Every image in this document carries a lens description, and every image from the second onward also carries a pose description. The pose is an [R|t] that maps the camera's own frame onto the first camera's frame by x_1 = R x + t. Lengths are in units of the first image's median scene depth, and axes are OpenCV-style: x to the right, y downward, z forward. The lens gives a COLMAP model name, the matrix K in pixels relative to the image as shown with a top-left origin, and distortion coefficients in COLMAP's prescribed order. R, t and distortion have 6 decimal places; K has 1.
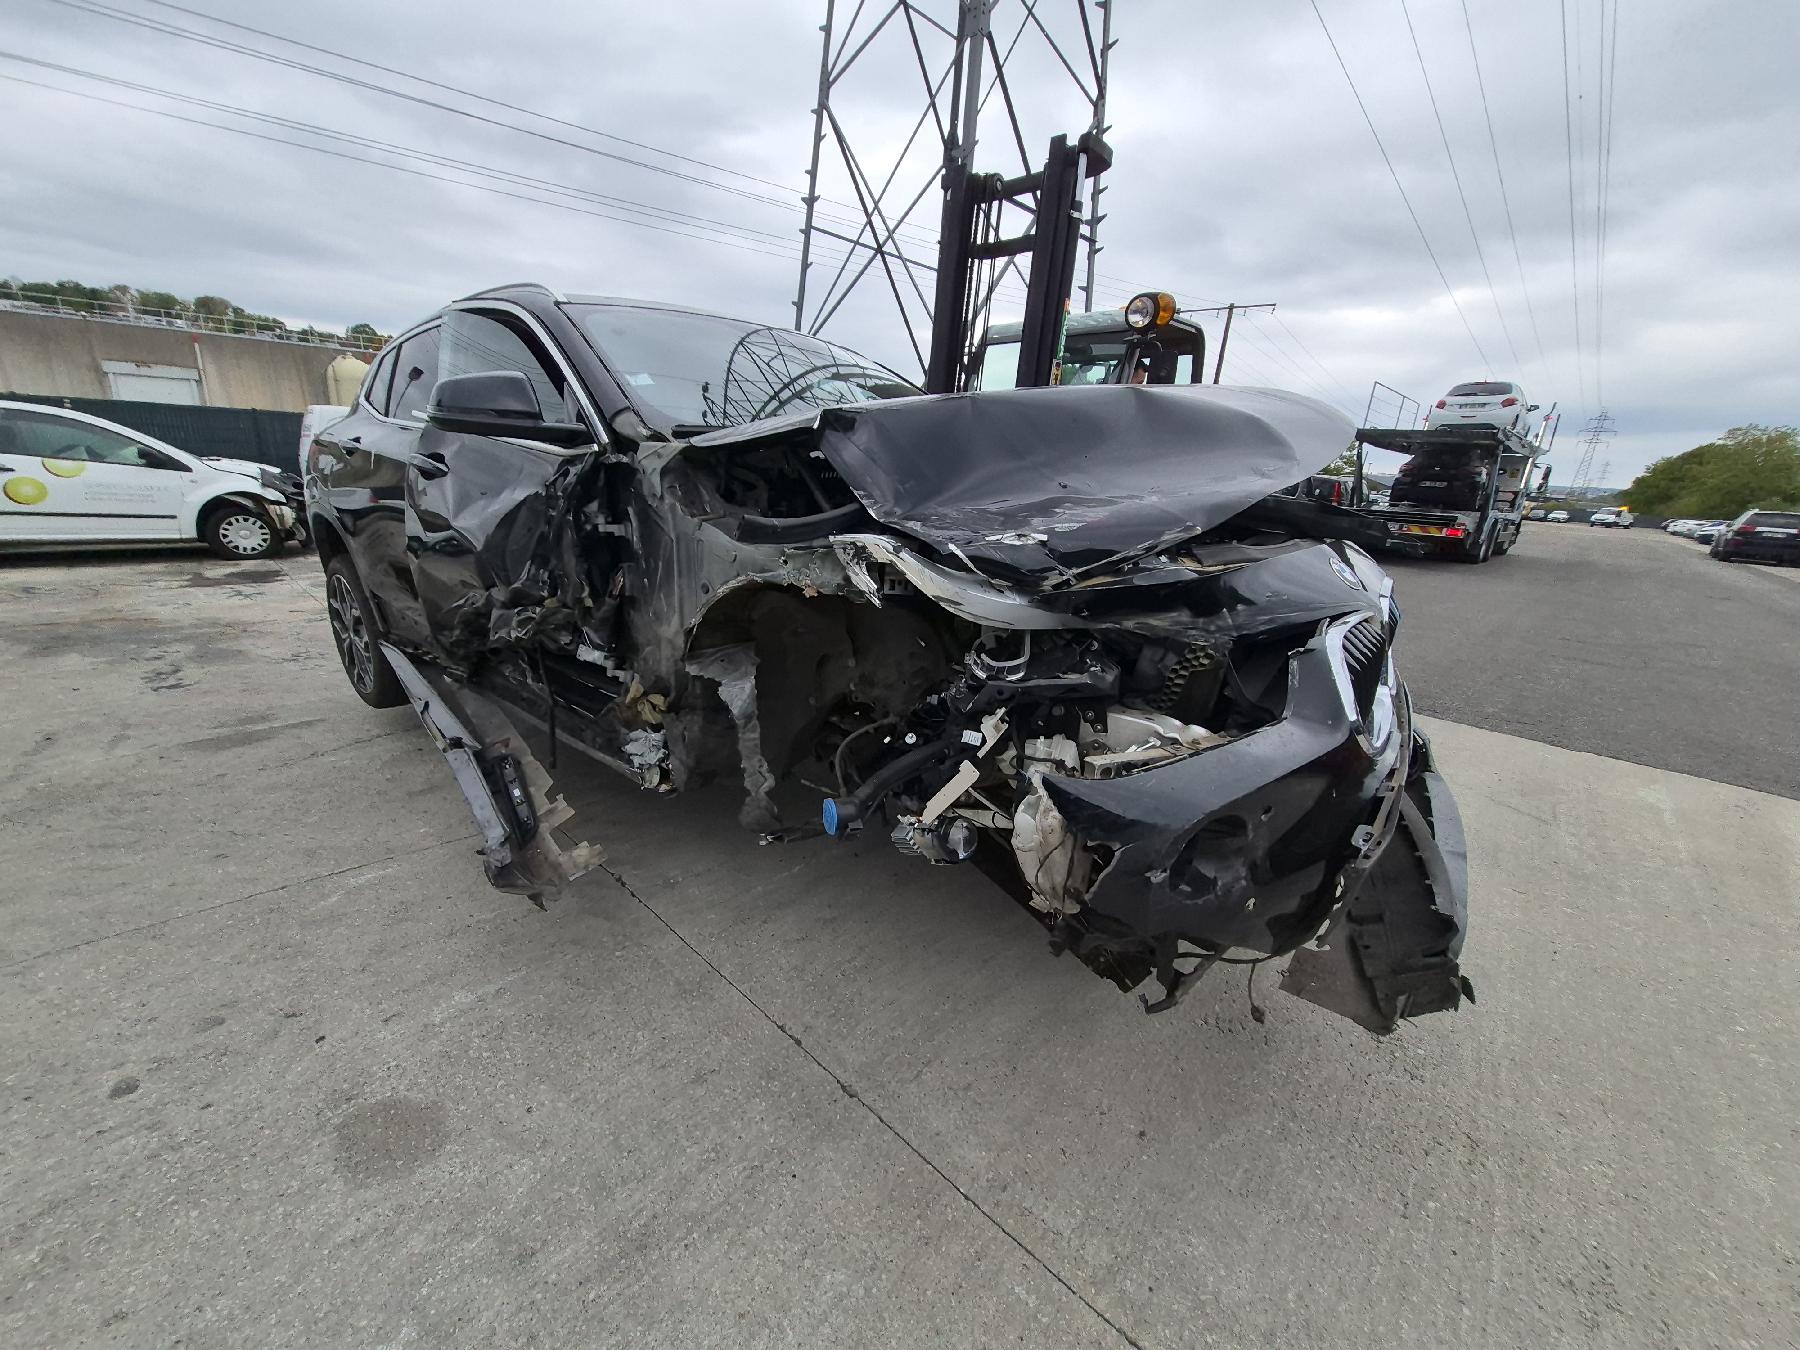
lens RADIAL K [[708.5, 0, 912.1], [0, 708.5, 676.0], [0, 0, 1]] dist [0.000916, 0.000136]
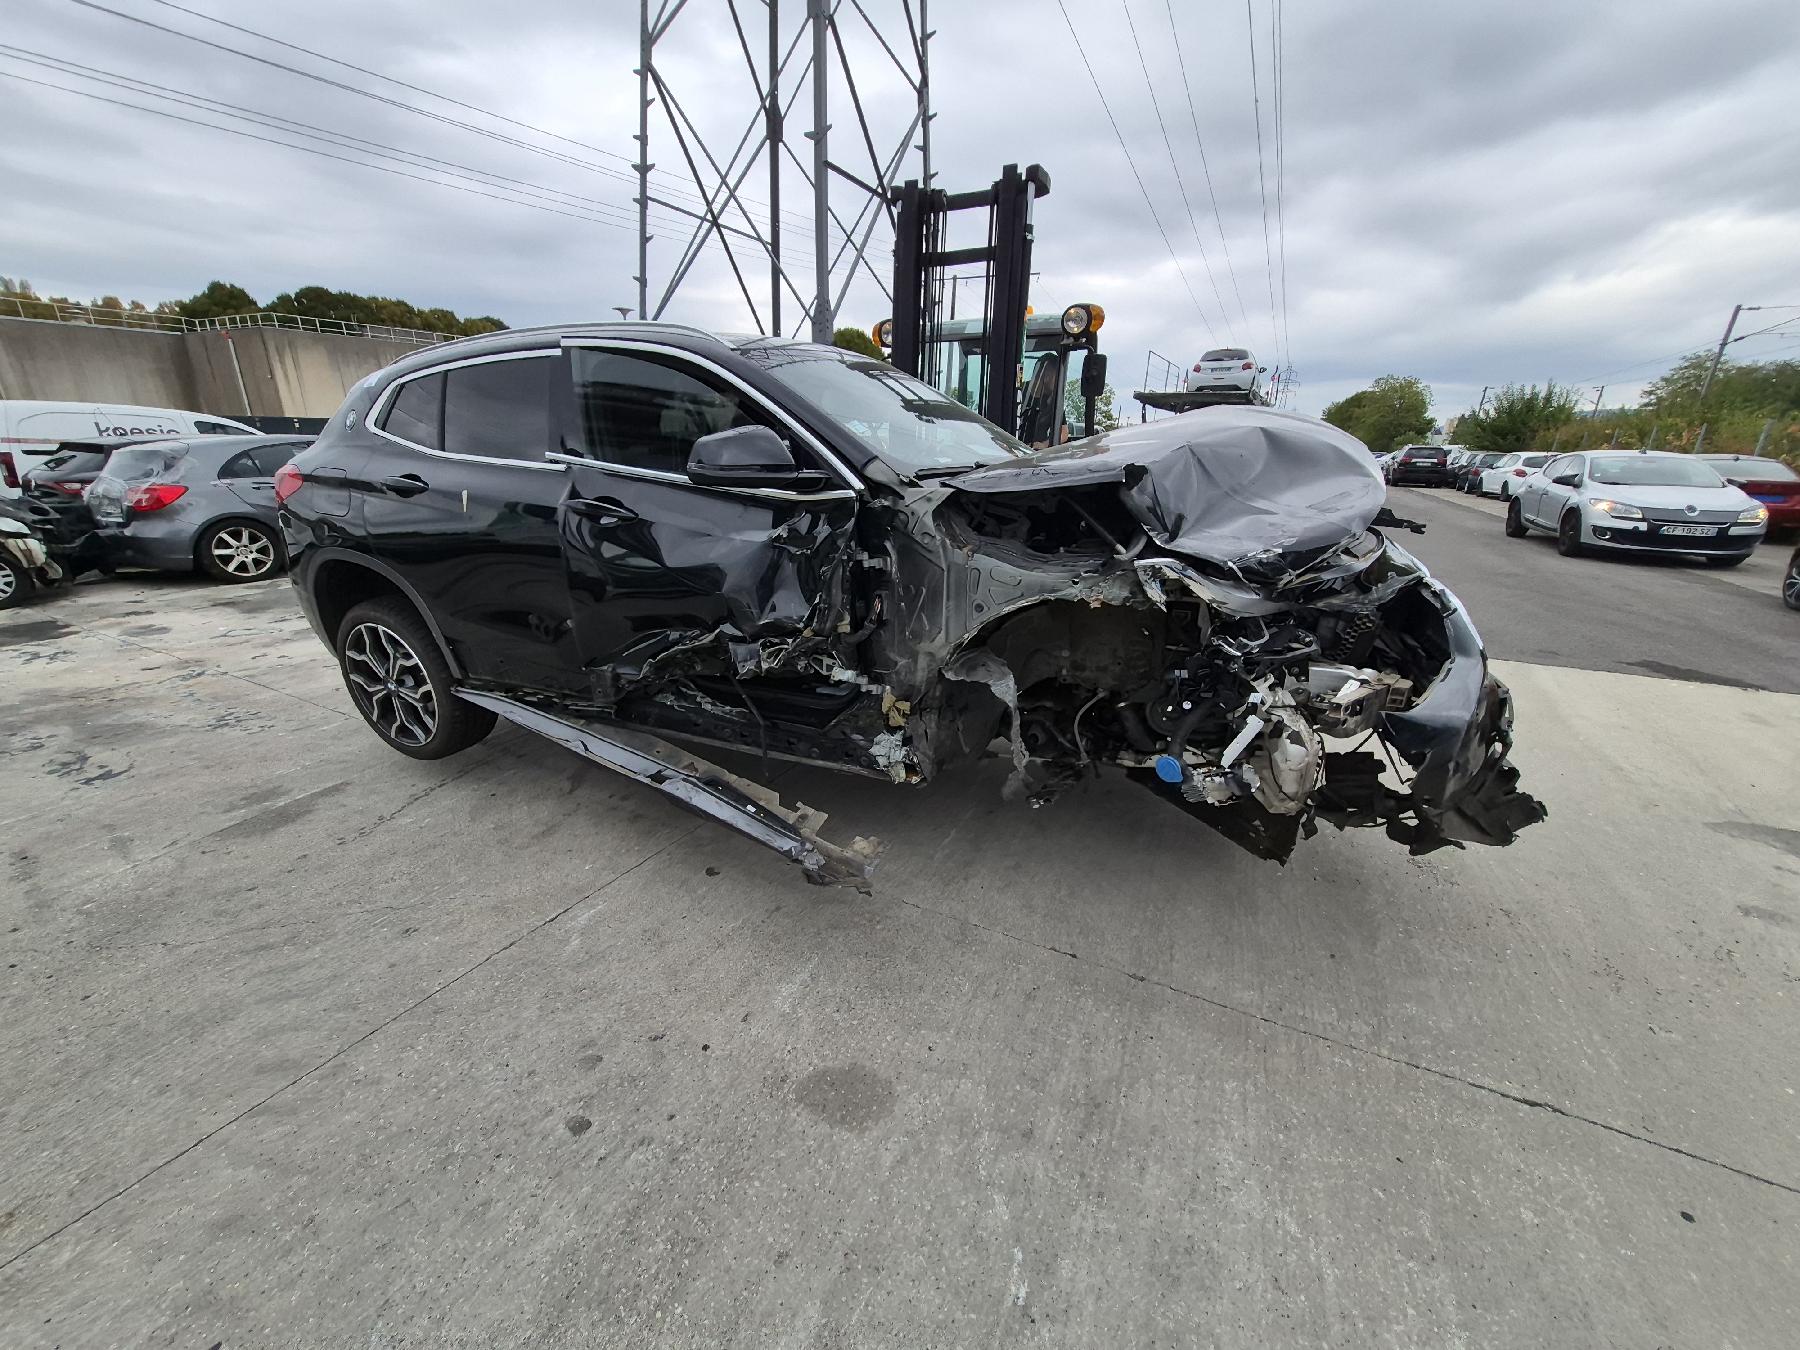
lens RADIAL K [[718.7, 0, 898.3], [0, 718.7, 673.9], [0, 0, 1]] dist [0.006561, -0.000437]
pose [[0.957844, -0.126084, 0.258145, -0.654768], [0.115425, 0.991731, 0.056101, -0.083587], [-0.263083, -0.023940, 0.964476, -0.132600]]
